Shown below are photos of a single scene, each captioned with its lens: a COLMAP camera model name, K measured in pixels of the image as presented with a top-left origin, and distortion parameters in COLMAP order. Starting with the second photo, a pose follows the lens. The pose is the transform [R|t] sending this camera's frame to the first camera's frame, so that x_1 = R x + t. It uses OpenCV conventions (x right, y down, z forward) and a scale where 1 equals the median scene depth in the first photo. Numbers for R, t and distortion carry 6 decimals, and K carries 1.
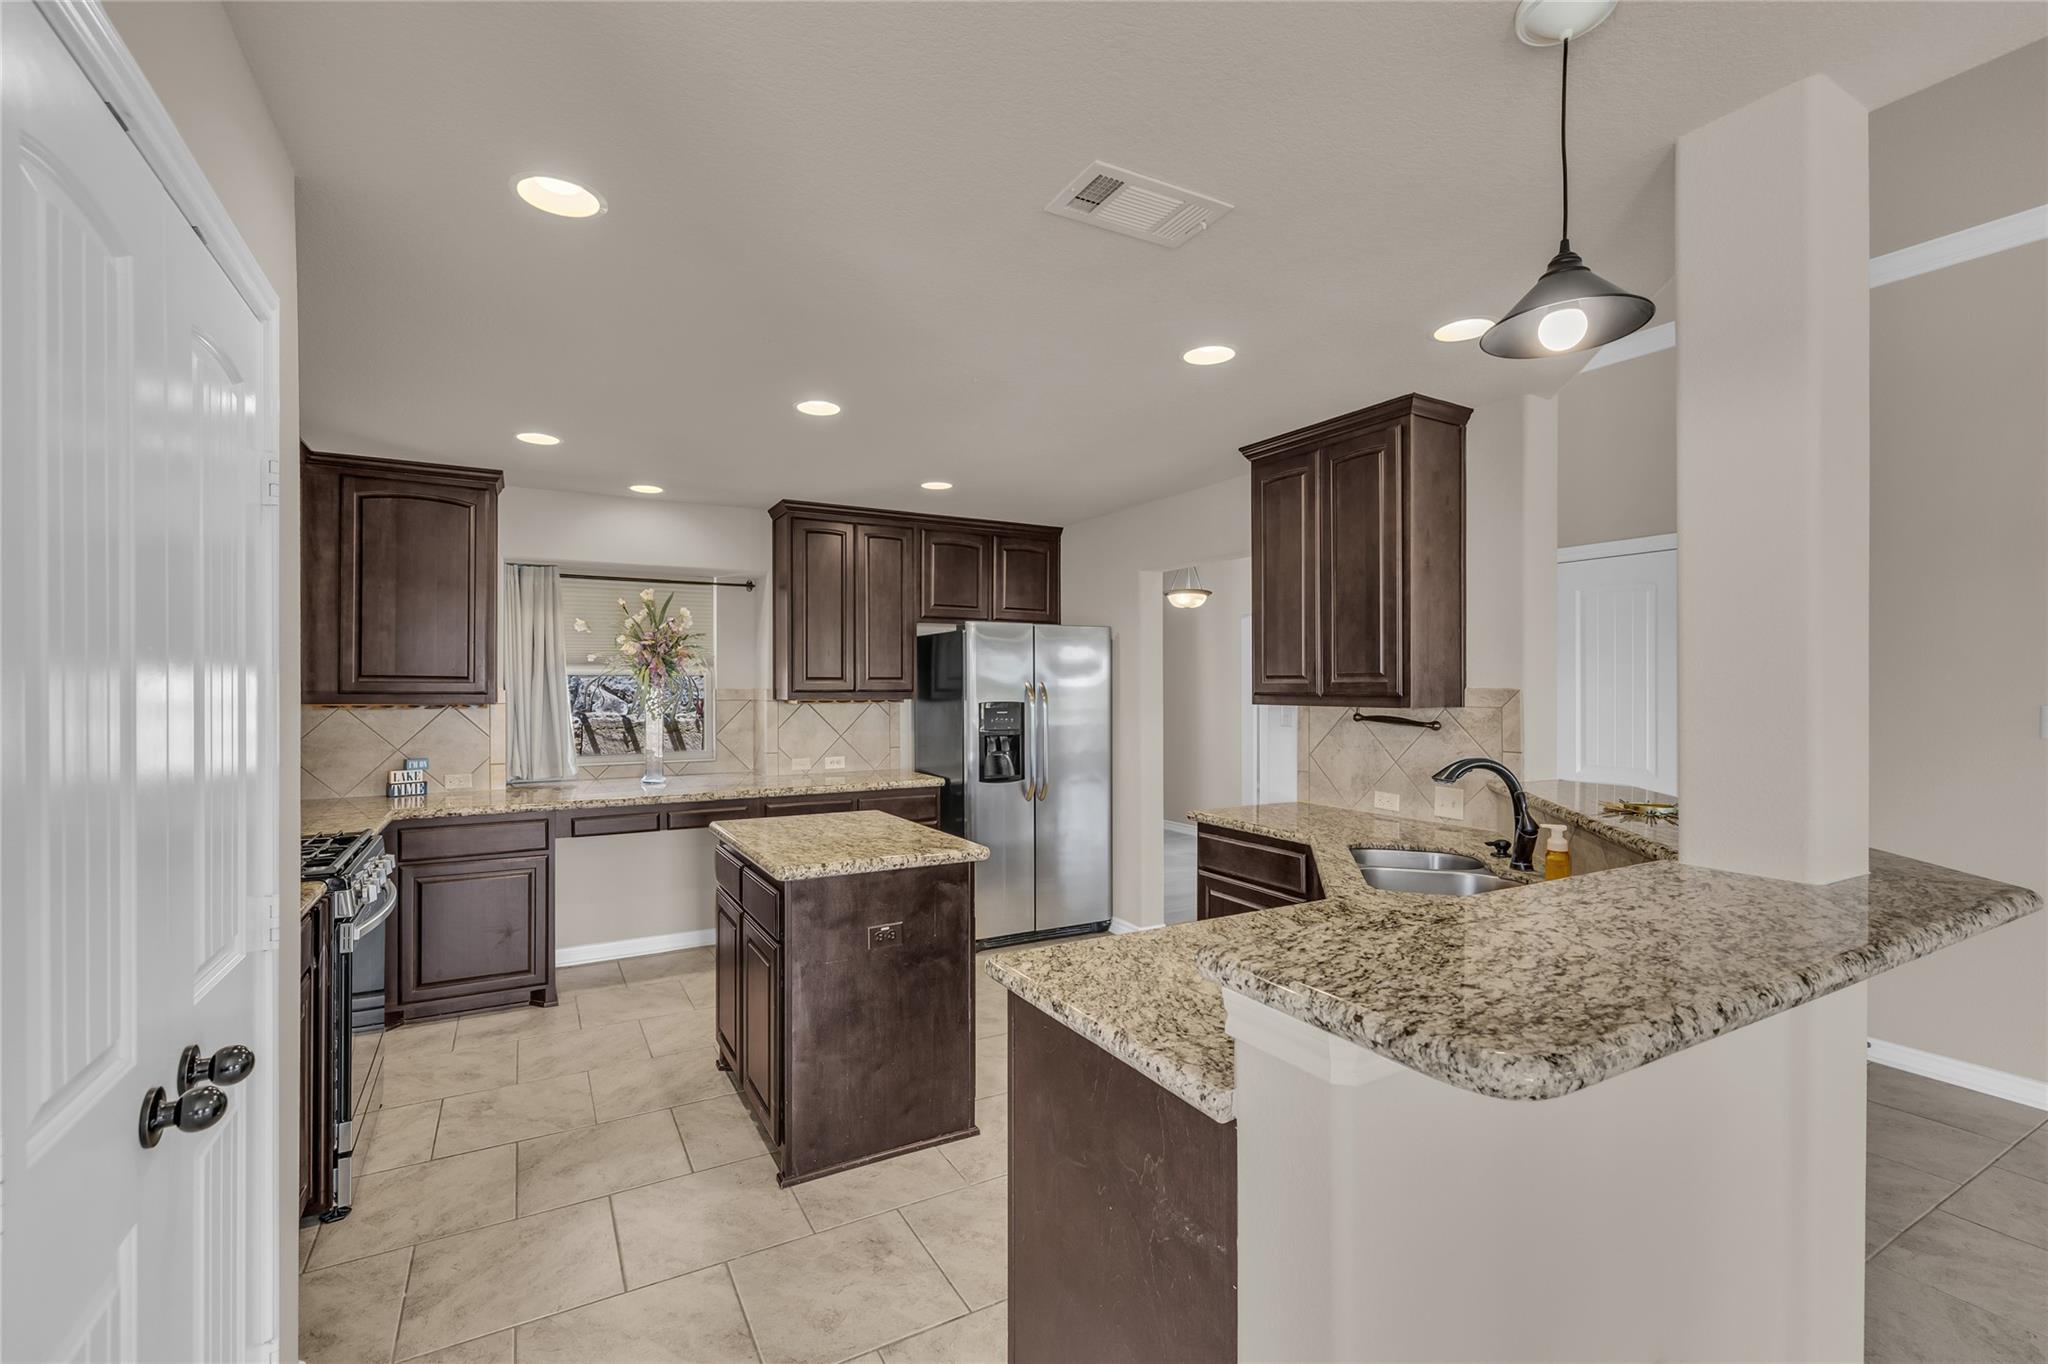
lens RADIAL K [[869.0, 0, 1006.2], [0, 869.0, 690.0], [0, 0, 1]] dist [0.004239, -0.000429]
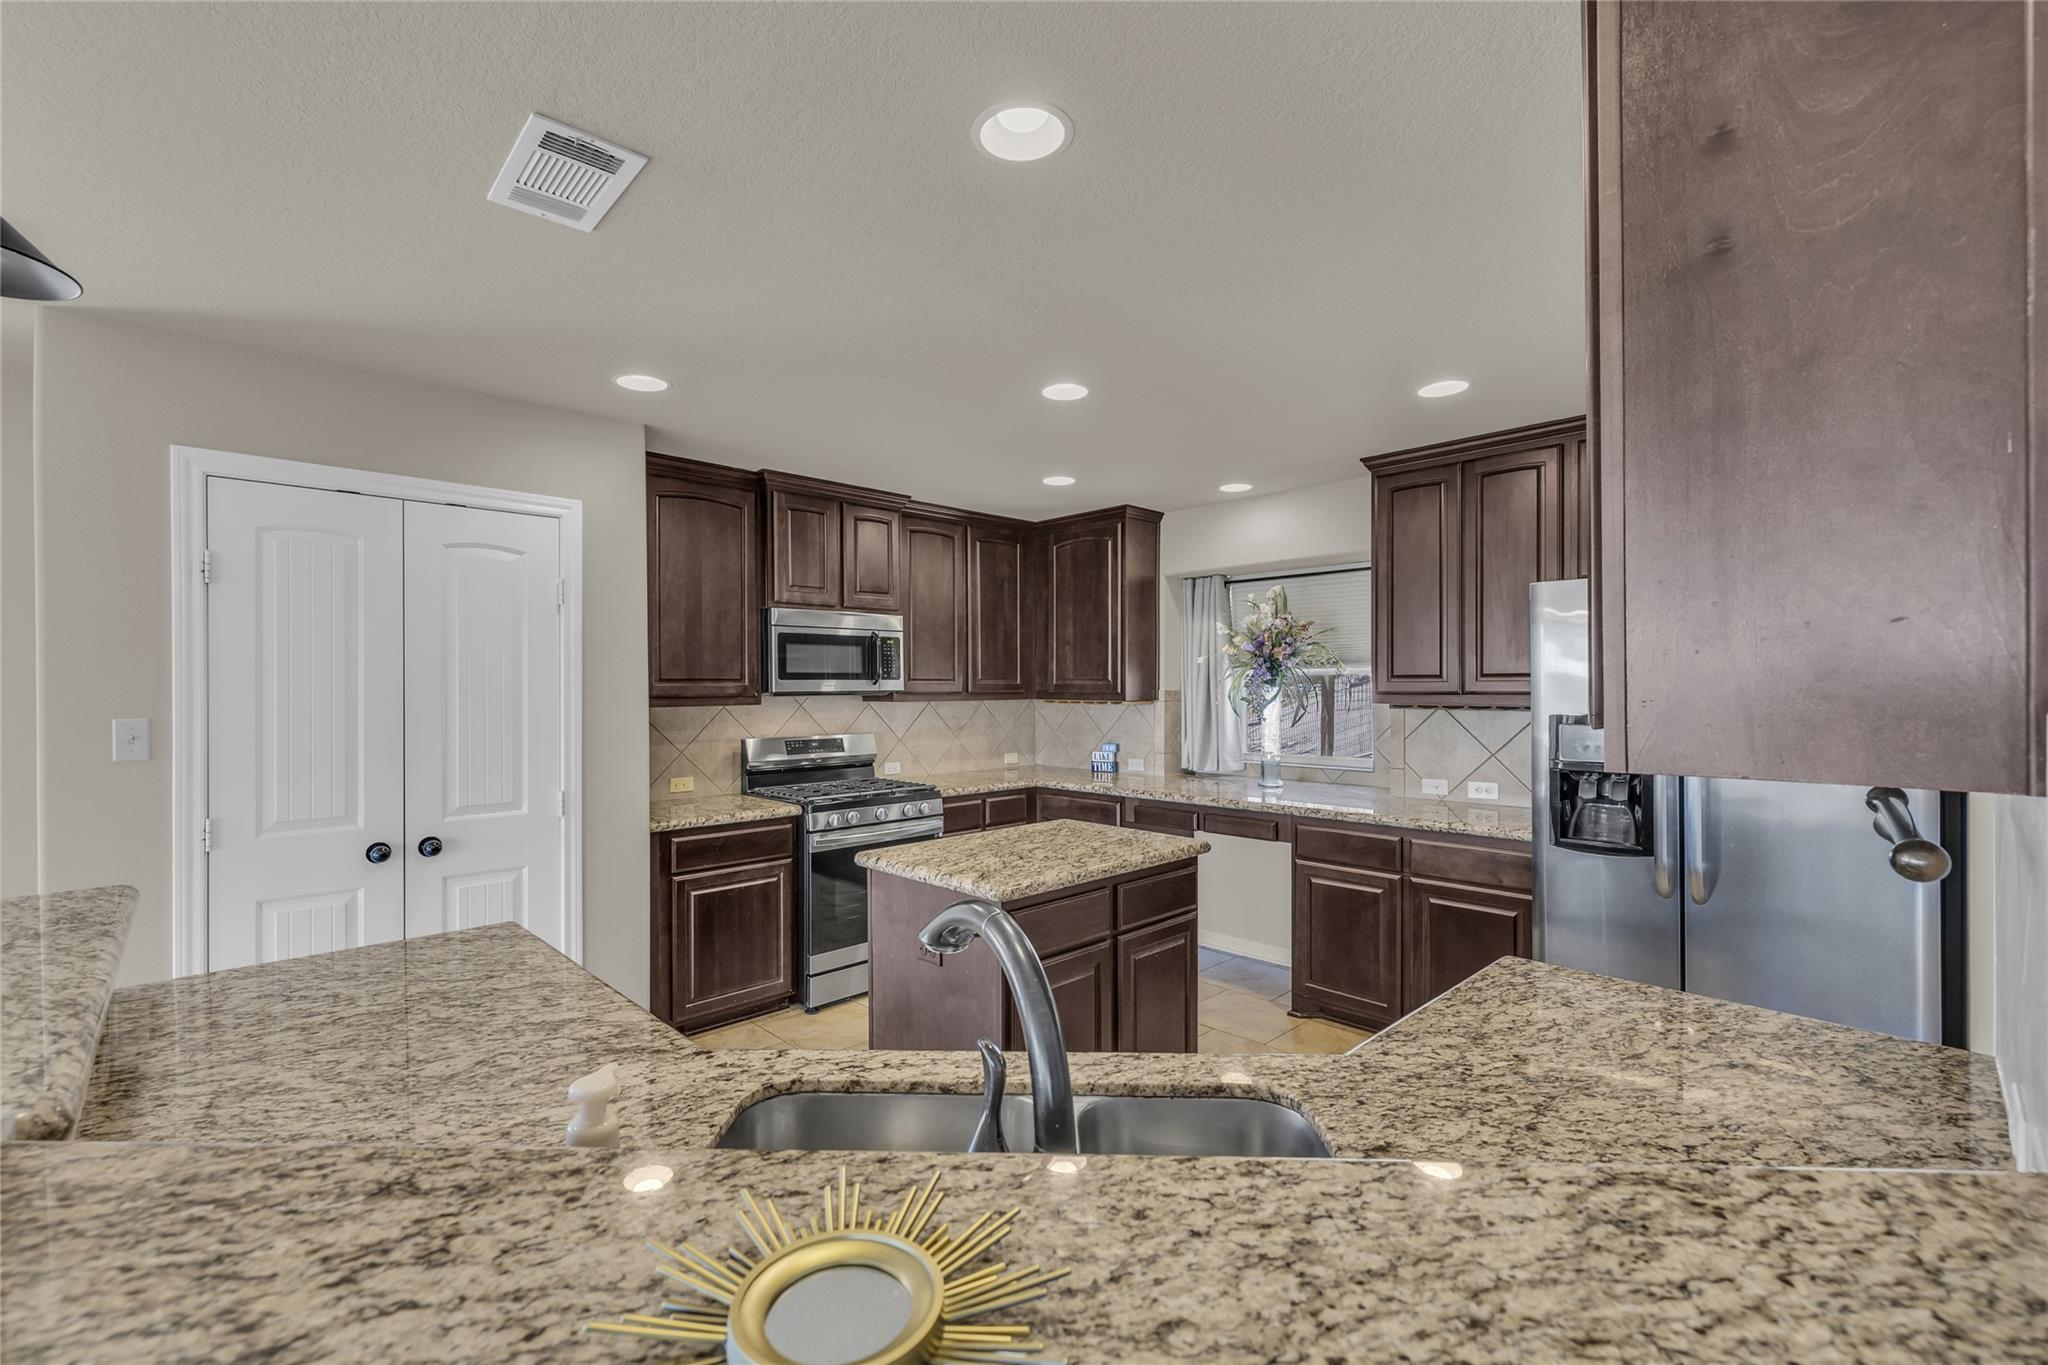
lens RADIAL K [[869.0, 0, 1010.8], [0, 869.0, 688.3], [0, 0, 1]] dist [0.004239, -0.000429]
pose [[0.249286, 0.002193, -0.968427, 0.547573], [-0.003771, 0.999992, 0.001294, -0.003589], [0.968423, 0.003330, 0.249292, 0.561856]]
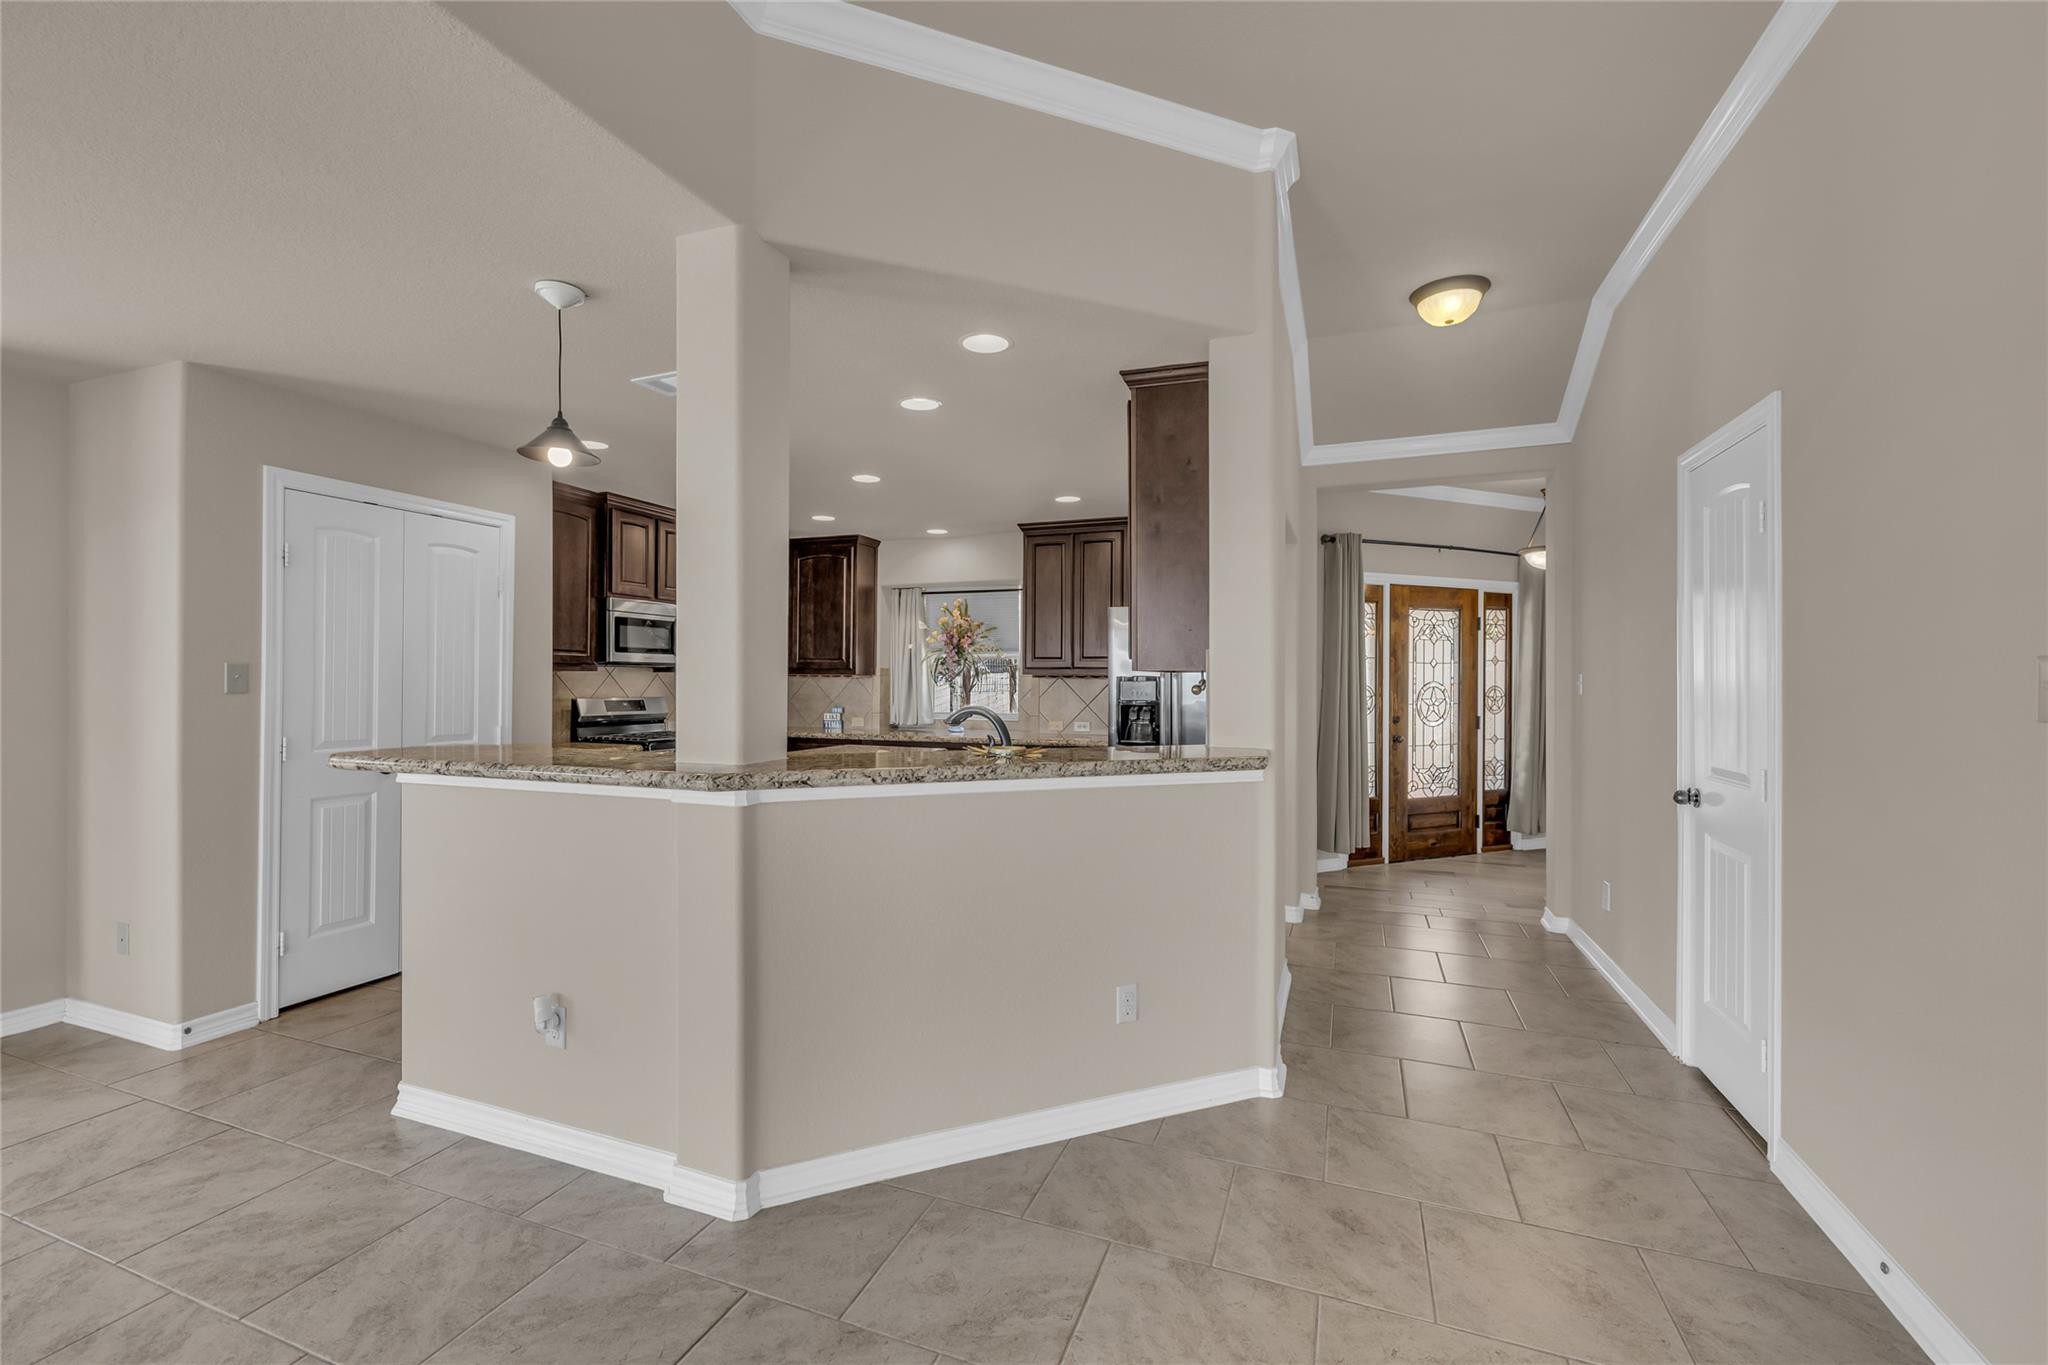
lens RADIAL K [[869.0, 0, 1006.0], [0, 869.0, 680.6], [0, 0, 1]] dist [0.004239, -0.000429]
pose [[0.631456, 0.003479, -0.775404, 0.914156], [-0.011281, 0.999925, -0.004700, 0.032249], [0.775330, 0.011715, 0.631448, 0.172533]]
